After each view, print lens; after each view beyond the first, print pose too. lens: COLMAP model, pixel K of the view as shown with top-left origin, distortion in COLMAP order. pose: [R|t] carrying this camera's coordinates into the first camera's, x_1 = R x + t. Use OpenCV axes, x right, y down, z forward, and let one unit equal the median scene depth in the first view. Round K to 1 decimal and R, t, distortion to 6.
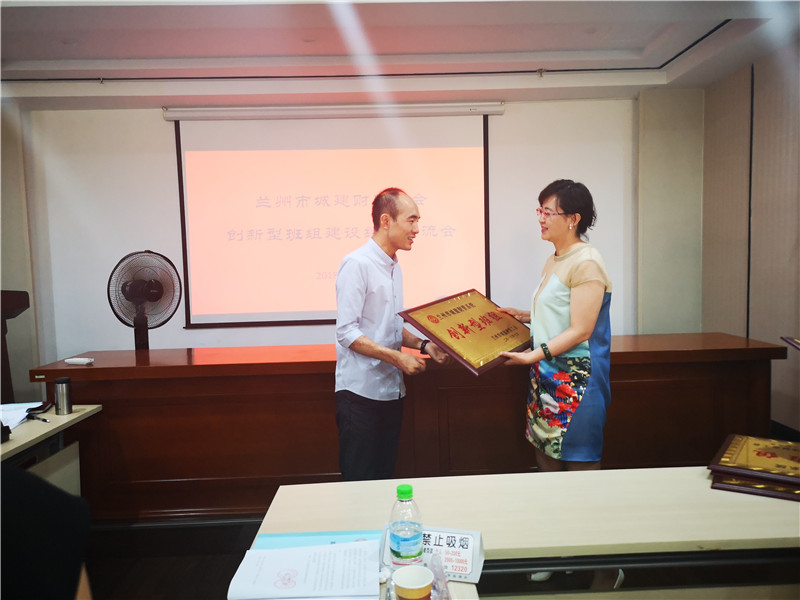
lens RADIAL K [[622.7, 0, 399.7], [0, 622.7, 300.4], [0, 0, 1]] dist [0.056650, -0.000043]
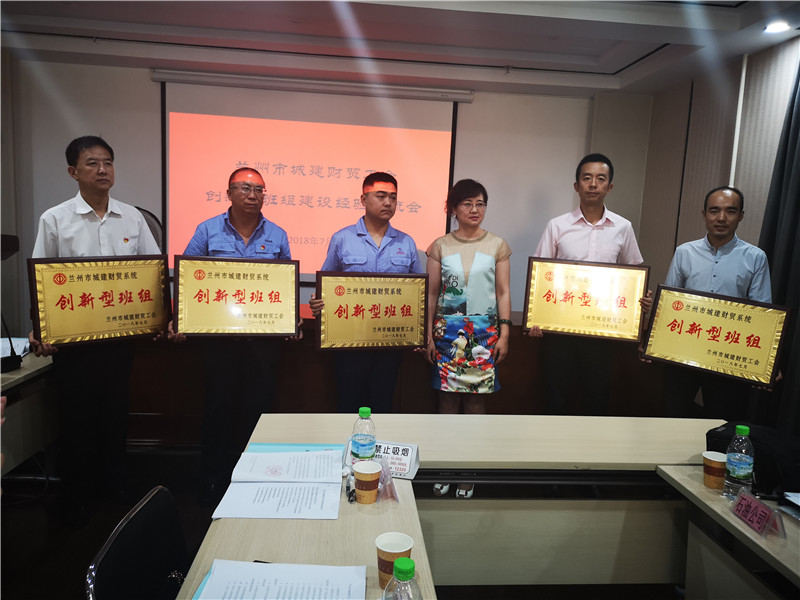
lens RADIAL K [[622.7, 0, 400.3], [0, 622.7, 303.1], [0, 0, 1]] dist [0.056650, -0.000043]
pose [[0.995726, 0.065815, 0.064797, -0.016189], [-0.069380, 0.996106, 0.054401, -0.010931], [-0.060964, -0.058664, 0.996415, -0.306746]]
